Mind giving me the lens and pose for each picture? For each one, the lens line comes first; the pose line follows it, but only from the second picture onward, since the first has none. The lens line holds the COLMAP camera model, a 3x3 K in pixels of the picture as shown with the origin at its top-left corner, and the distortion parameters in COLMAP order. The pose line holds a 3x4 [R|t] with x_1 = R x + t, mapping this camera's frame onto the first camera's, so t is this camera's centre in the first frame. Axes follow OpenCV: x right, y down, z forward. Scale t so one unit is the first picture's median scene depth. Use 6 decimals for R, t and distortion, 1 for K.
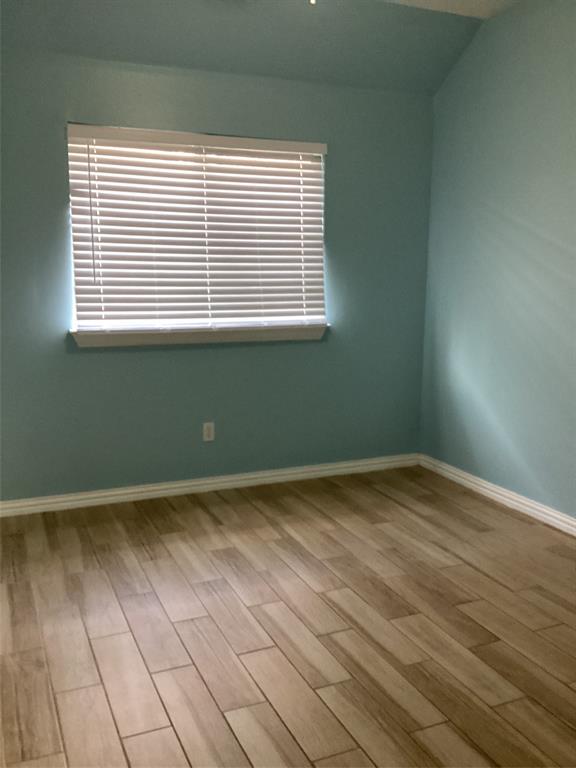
lens RADIAL K [[699.3, 0, 288.0], [0, 699.3, 384.0], [0, 0, 1]] dist [-0.010345, -0.003144]
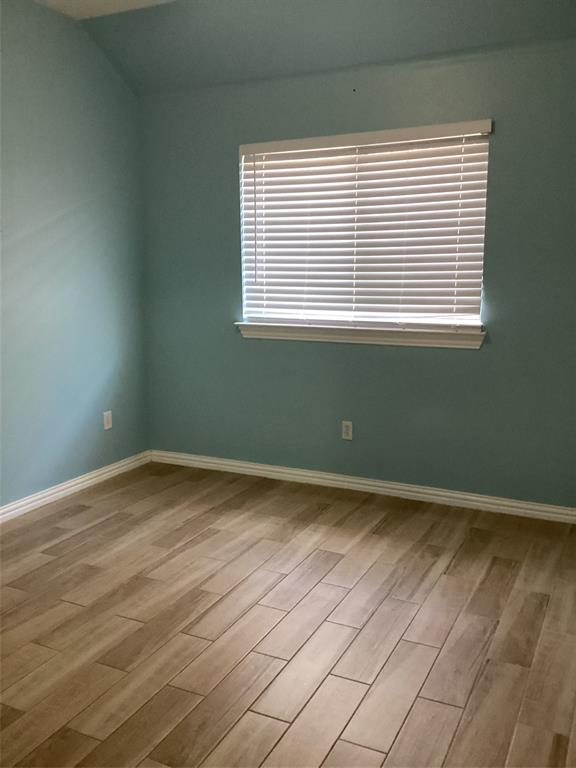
lens RADIAL K [[703.1, 0, 288.0], [0, 703.1, 384.0], [0, 0, 1]] dist [0.121459, -0.213875]
pose [[0.636071, 0.112061, -0.763450, 0.632358], [-0.116375, 0.992013, 0.048653, -0.039708], [0.762805, 0.057900, 0.644032, 0.283252]]
